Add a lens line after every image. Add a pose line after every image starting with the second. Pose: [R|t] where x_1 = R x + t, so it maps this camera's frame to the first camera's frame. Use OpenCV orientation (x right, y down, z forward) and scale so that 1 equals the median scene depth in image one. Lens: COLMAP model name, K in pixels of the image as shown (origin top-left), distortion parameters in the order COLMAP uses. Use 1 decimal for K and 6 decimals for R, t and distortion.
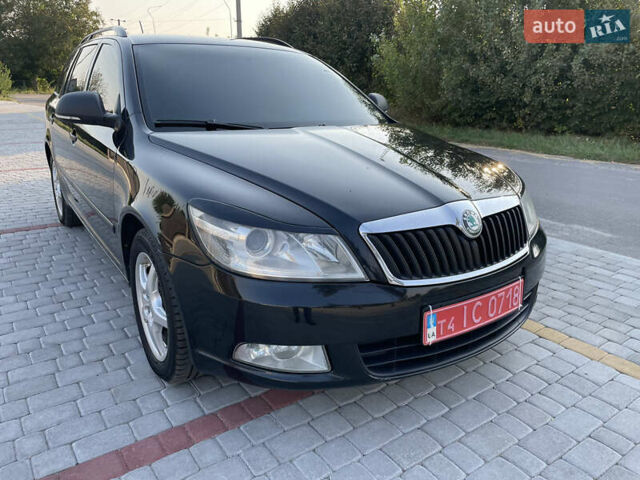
lens RADIAL K [[482.9, 0, 324.2], [0, 482.9, 237.6], [0, 0, 1]] dist [0.081855, -0.107367]
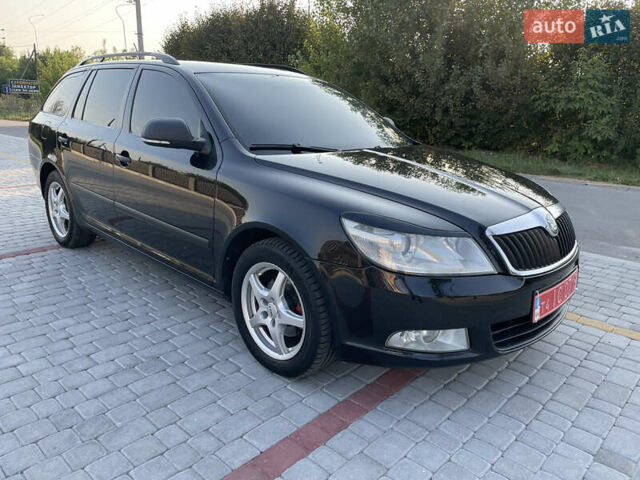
lens RADIAL K [[482.9, 0, 320.1], [0, 482.9, 231.8], [0, 0, 1]] dist [0.087772, -0.109064]
pose [[0.980095, -0.038783, 0.194703, -0.492951], [0.046603, 0.998274, -0.035744, 0.005834], [-0.192981, 0.044107, 0.980211, -0.122696]]
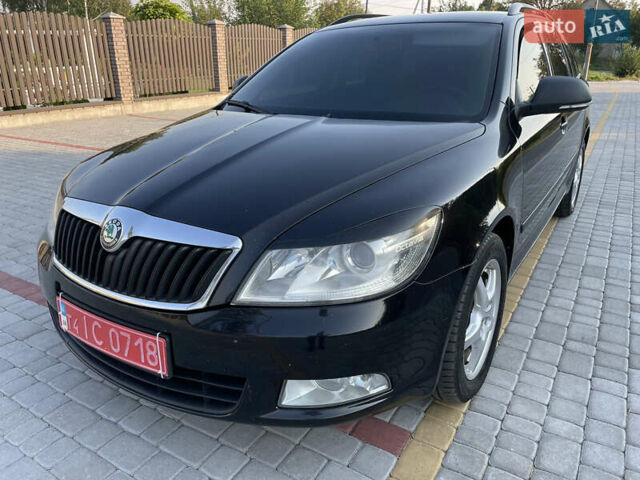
lens RADIAL K [[486.1, 0, 320.0], [0, 486.1, 240.0], [0, 0, 1]] dist [0.078771, -0.109301]
pose [[0.370001, 0.289120, -0.882898, 1.099141], [-0.253562, 0.945688, 0.203420, -0.262625], [0.893759, 0.148603, 0.423215, 0.885197]]
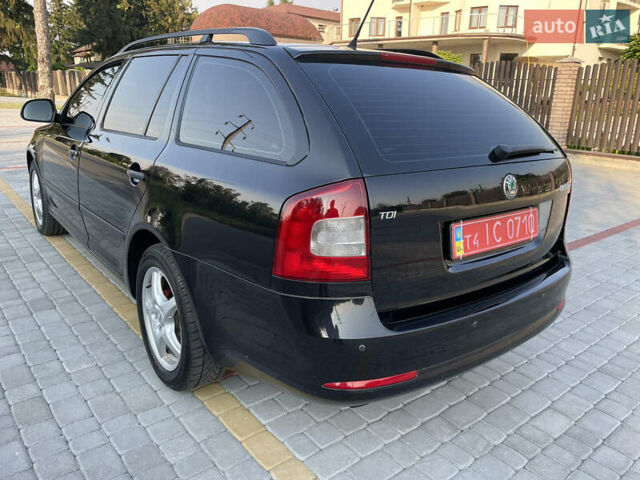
lens RADIAL K [[482.9, 0, 324.2], [0, 482.9, 237.6], [0, 0, 1]] dist [0.081855, -0.107367]
pose [[-0.996525, -0.045316, -0.069892, -0.727735], [-0.076372, 0.832039, 0.549435, -1.157632], [0.033254, 0.552863, -0.832608, 3.573200]]
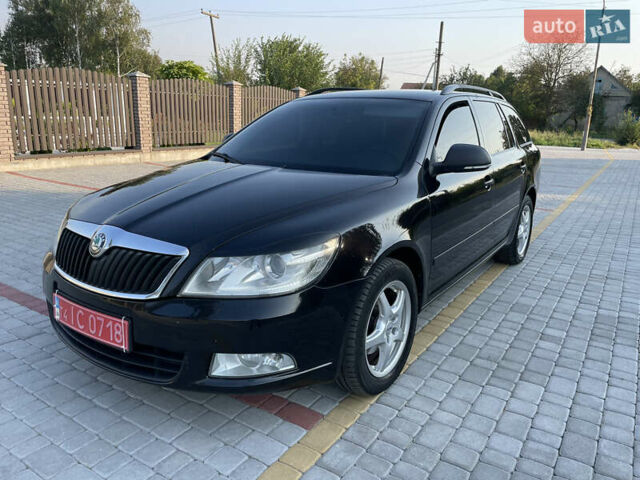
lens RADIAL K [[482.9, 0, 324.2], [0, 482.9, 237.6], [0, 0, 1]] dist [0.081855, -0.107367]
pose [[0.345962, 0.203265, -0.915966, 1.413637], [-0.290340, 0.951526, 0.101494, -0.290242], [0.892196, 0.230829, 0.388207, 0.941412]]
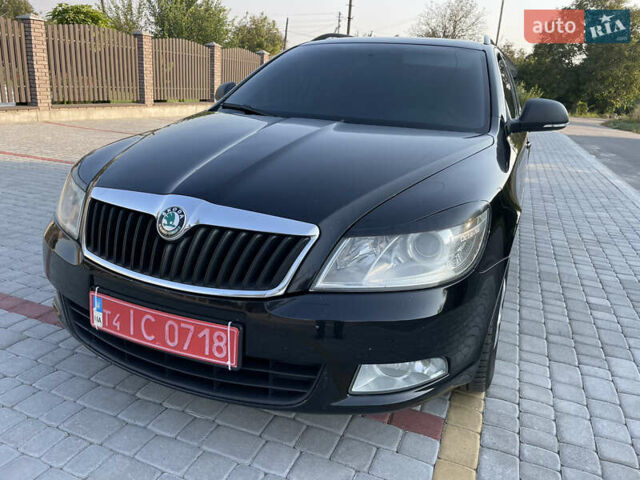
lens RADIAL K [[486.5, 0, 325.9], [0, 486.5, 244.1], [0, 0, 1]] dist [0.006650, -0.005593]
pose [[0.525810, 0.263275, -0.808833, 1.019742], [-0.291551, 0.949075, 0.119391, -0.154374], [0.799076, 0.173039, 0.575791, 0.683417]]
